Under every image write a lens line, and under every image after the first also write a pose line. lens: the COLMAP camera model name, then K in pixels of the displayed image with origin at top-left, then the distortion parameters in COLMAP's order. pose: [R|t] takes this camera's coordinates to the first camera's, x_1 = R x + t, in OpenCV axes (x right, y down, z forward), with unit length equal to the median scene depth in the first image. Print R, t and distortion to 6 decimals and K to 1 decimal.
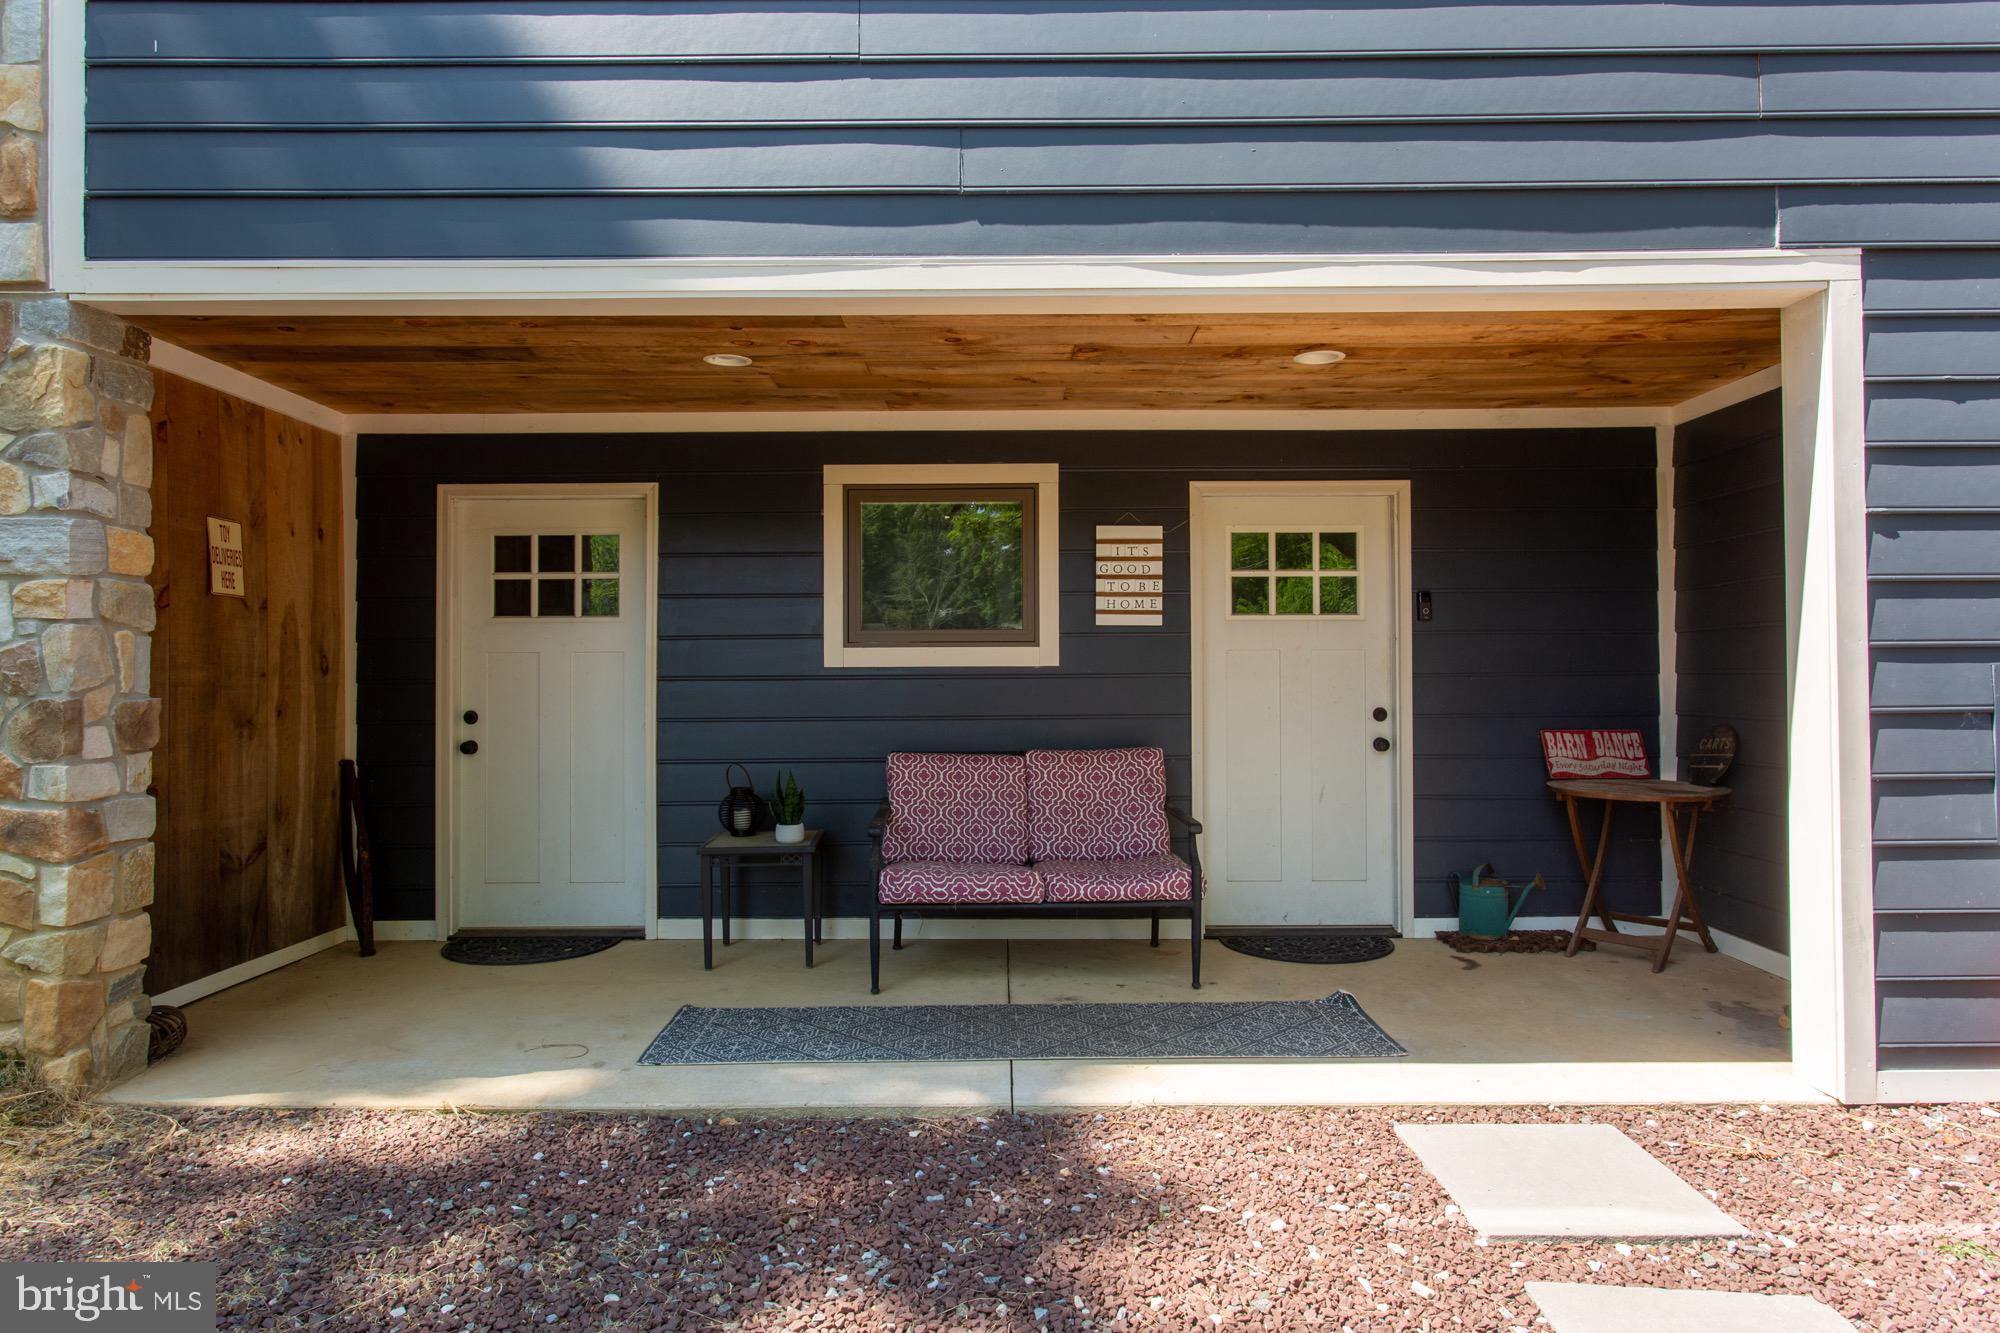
lens RADIAL K [[1202.1, 0, 999.4], [0, 1202.1, 667.4], [0, 0, 1]] dist [-0.000129, -0.000586]
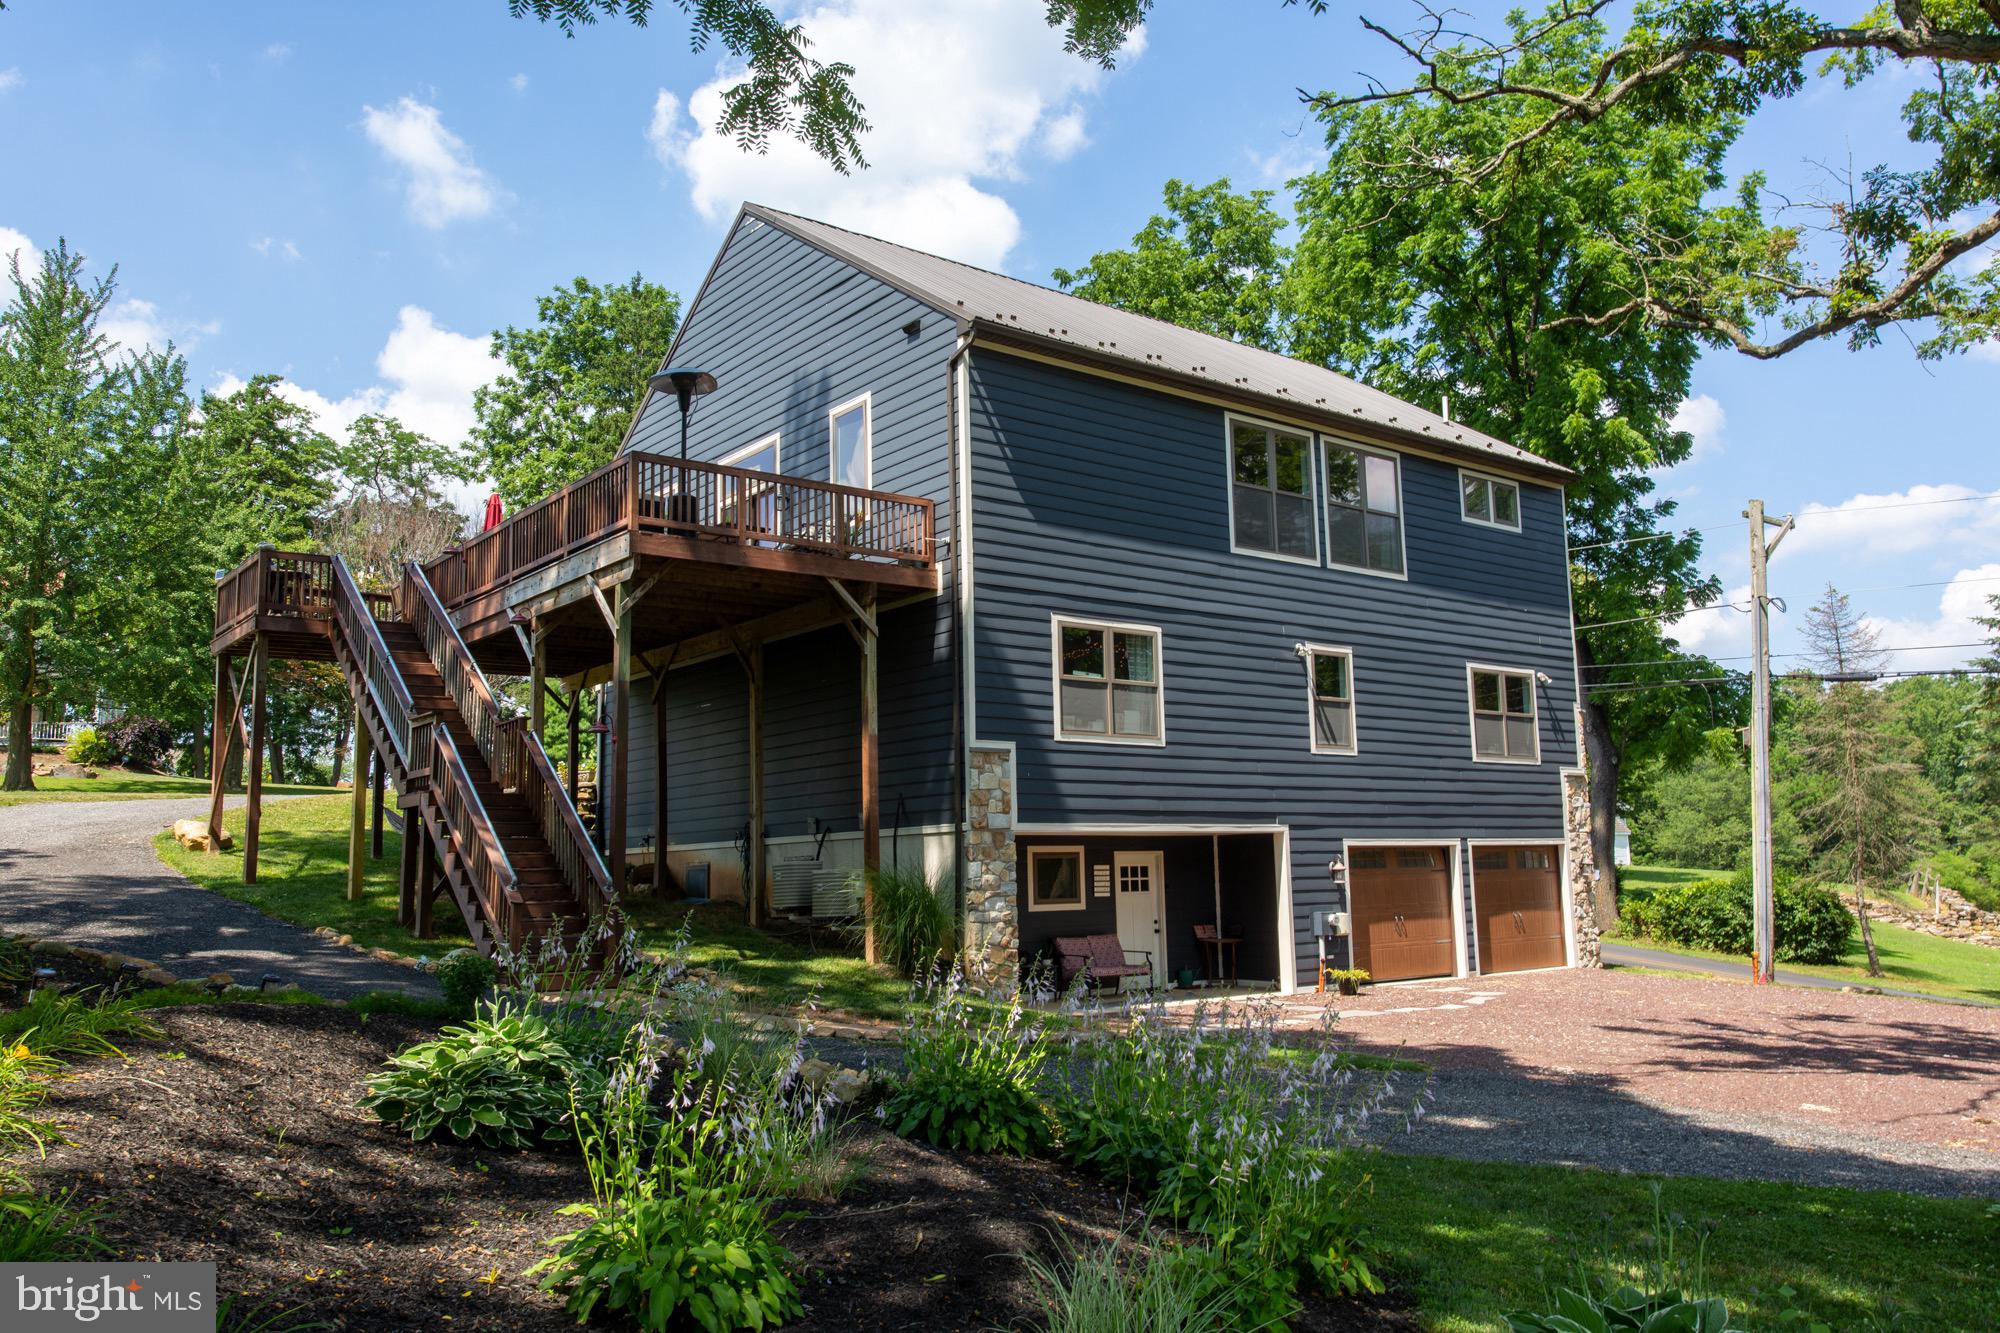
lens RADIAL K [[1579.3, 0, 1001.3], [0, 1579.3, 666.5], [0, 0, 1]] dist [-0.001809, -0.000120]
pose [[0.783806, 0.072856, 0.616717, -2.785604], [0.010077, 0.991471, -0.129935, -0.097878], [-0.620924, 0.108059, 0.776387, -2.218070]]
